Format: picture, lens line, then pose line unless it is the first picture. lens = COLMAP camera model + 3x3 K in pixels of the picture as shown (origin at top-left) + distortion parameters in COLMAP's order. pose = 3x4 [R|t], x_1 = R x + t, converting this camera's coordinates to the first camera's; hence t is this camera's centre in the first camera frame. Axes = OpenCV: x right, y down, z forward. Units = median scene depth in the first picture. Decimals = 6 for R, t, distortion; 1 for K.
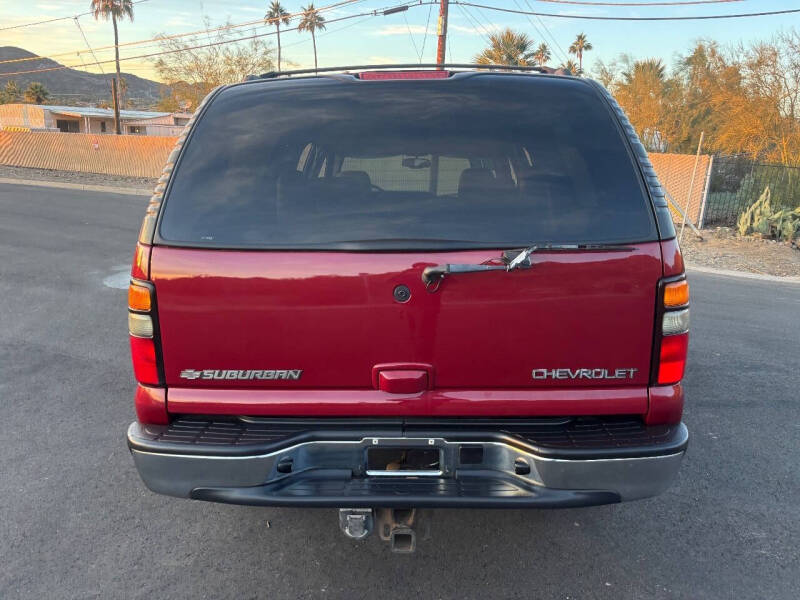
lens RADIAL K [[603.9, 0, 404.7], [0, 603.9, 300.0], [0, 0, 1]] dist [0.082557, -0.093022]
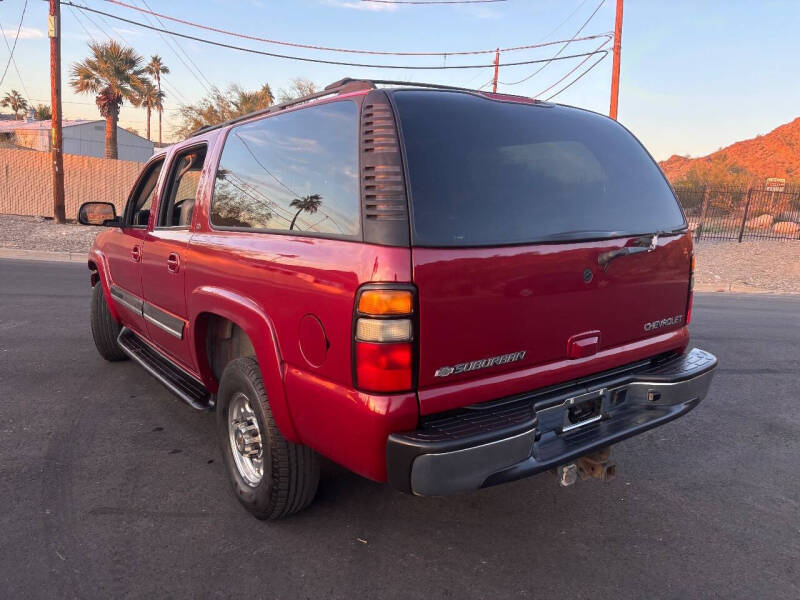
lens RADIAL K [[603.9, 0, 404.7], [0, 603.9, 300.0], [0, 0, 1]] dist [0.082557, -0.093022]
pose [[0.789670, -0.098274, 0.605610, -0.081864], [0.121674, 0.992567, 0.002412, -0.000594], [-0.601346, 0.071782, 0.795758, 0.018577]]
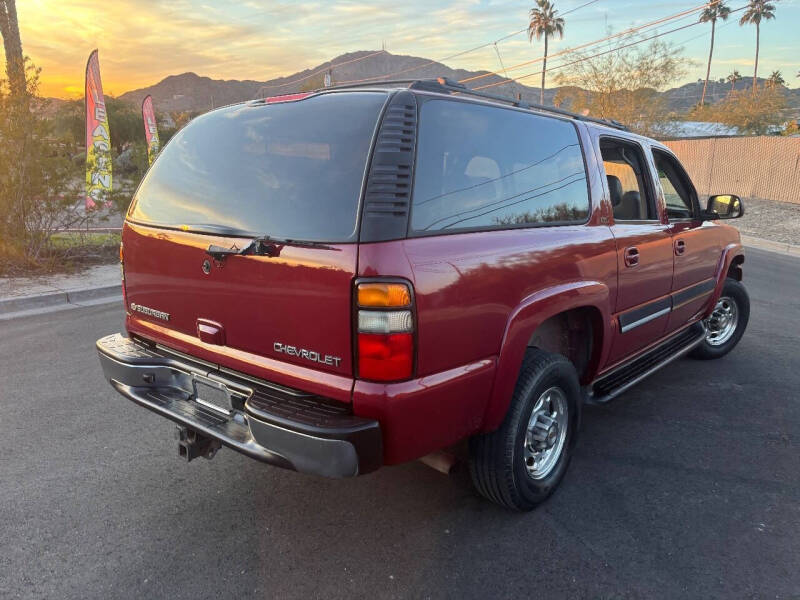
lens RADIAL K [[603.9, 0, 404.7], [0, 603.9, 300.0], [0, 0, 1]] dist [0.082557, -0.093022]
pose [[0.787836, 0.136977, -0.600460, 0.087810], [-0.144041, 0.988895, 0.036598, -0.003654], [0.598805, 0.057658, 0.798817, 0.016445]]
